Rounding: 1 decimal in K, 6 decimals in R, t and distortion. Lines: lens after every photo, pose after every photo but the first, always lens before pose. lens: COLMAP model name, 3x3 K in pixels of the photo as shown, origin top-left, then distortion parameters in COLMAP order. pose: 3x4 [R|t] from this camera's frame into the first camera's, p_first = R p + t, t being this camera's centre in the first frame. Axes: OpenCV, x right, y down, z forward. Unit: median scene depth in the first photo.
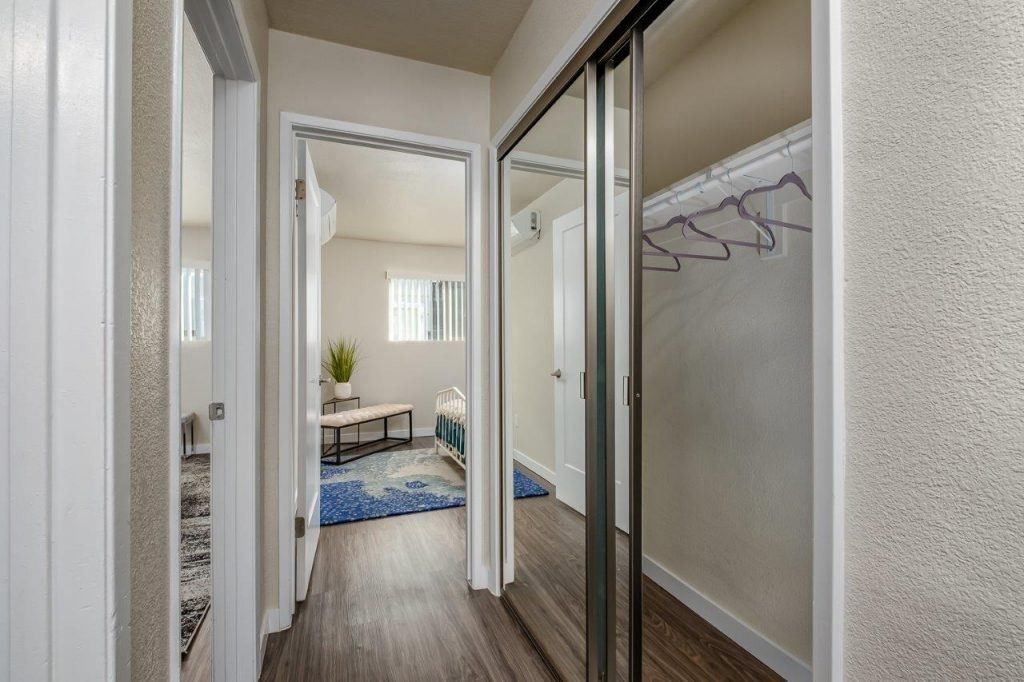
lens RADIAL K [[450.4, 0, 510.7], [0, 450.4, 344.0], [0, 0, 1]] dist [-0.005033, -0.002055]
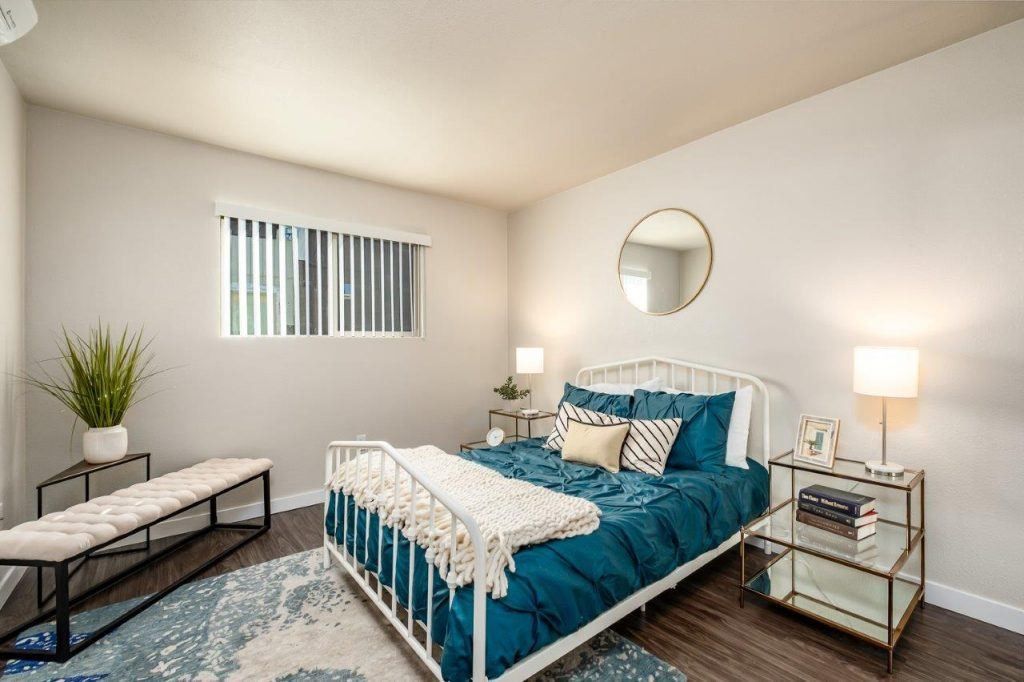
lens RADIAL K [[450.4, 0, 520.1], [0, 450.4, 346.0], [0, 0, 1]] dist [-0.005033, -0.002055]
pose [[0.953568, -0.006906, 0.301098, -0.130225], [0.003431, 0.999921, 0.012068, -0.003382], [-0.301158, -0.010474, 0.953517, 0.553557]]
